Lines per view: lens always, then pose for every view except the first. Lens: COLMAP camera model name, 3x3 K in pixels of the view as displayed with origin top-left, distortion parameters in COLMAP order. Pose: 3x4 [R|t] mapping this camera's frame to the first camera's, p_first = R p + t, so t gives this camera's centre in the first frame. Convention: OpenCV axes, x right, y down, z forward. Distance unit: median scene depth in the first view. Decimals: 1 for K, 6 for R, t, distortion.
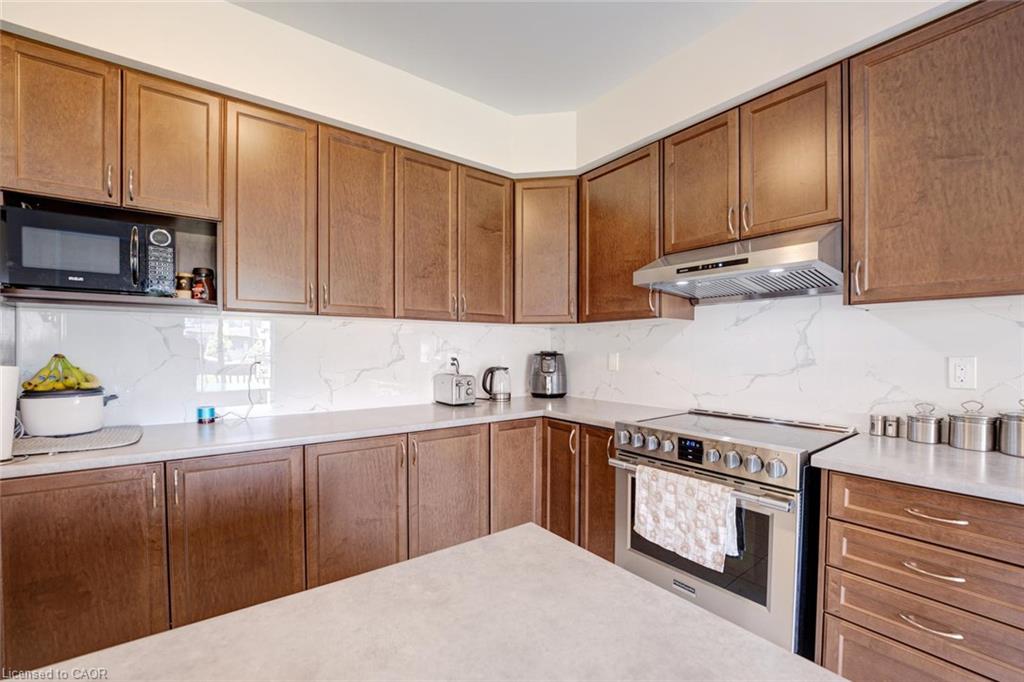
lens RADIAL K [[422.6, 0, 506.1], [0, 422.6, 357.4], [0, 0, 1]] dist [-0.024144, -0.000189]
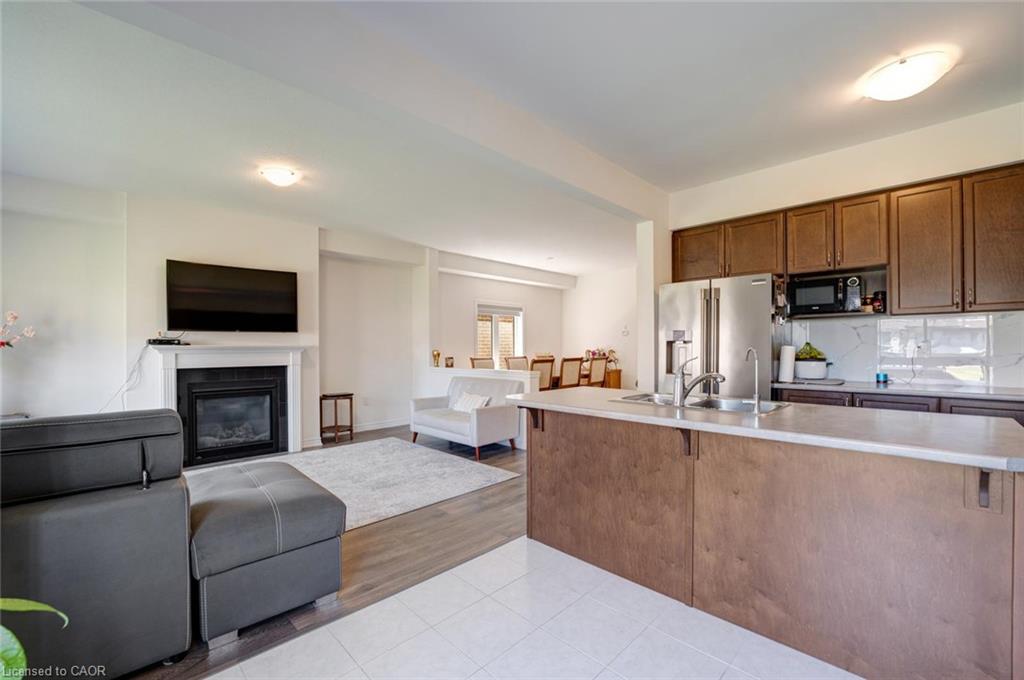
lens RADIAL K [[425.5, 0, 513.5], [0, 425.5, 346.8], [0, 0, 1]] dist [-0.019752, 0.000354]
pose [[0.154670, -0.004385, -0.987956, 0.741113], [-0.010759, 0.999923, -0.006123, 0.039261], [0.987908, 0.011576, 0.154611, -0.750354]]
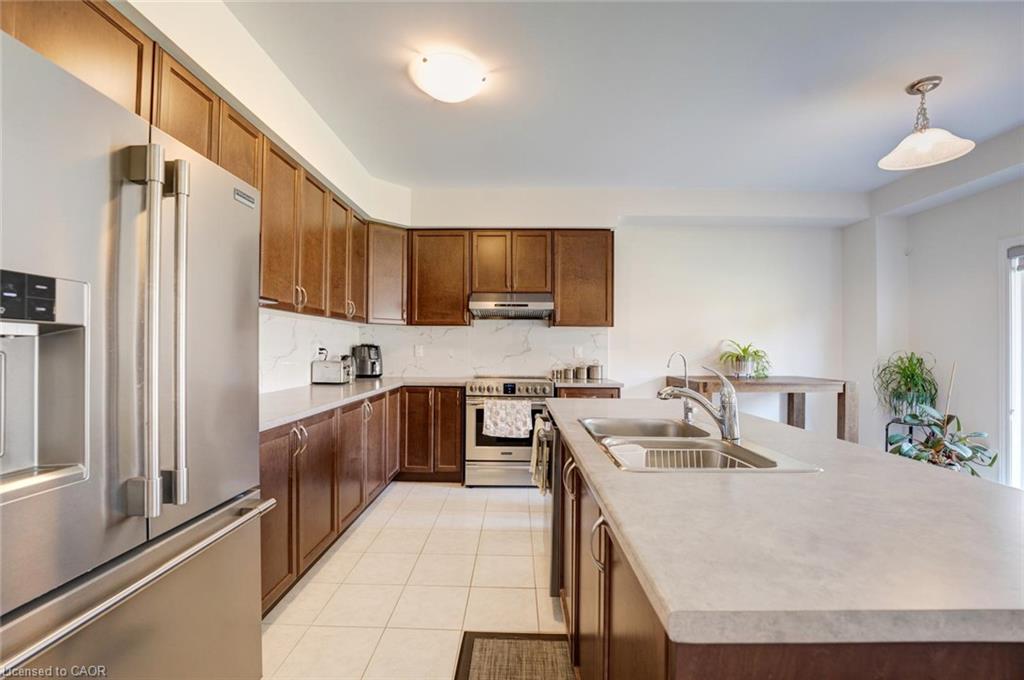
lens RADIAL K [[419.4, 0, 510.0], [0, 419.4, 336.5], [0, 0, 1]] dist [-0.020408, 0.000140]
pose [[0.609719, 0.024465, 0.792240, -1.147064], [0.007456, 0.999302, -0.036598, 0.023837], [-0.792583, 0.028221, 0.609111, -0.303728]]
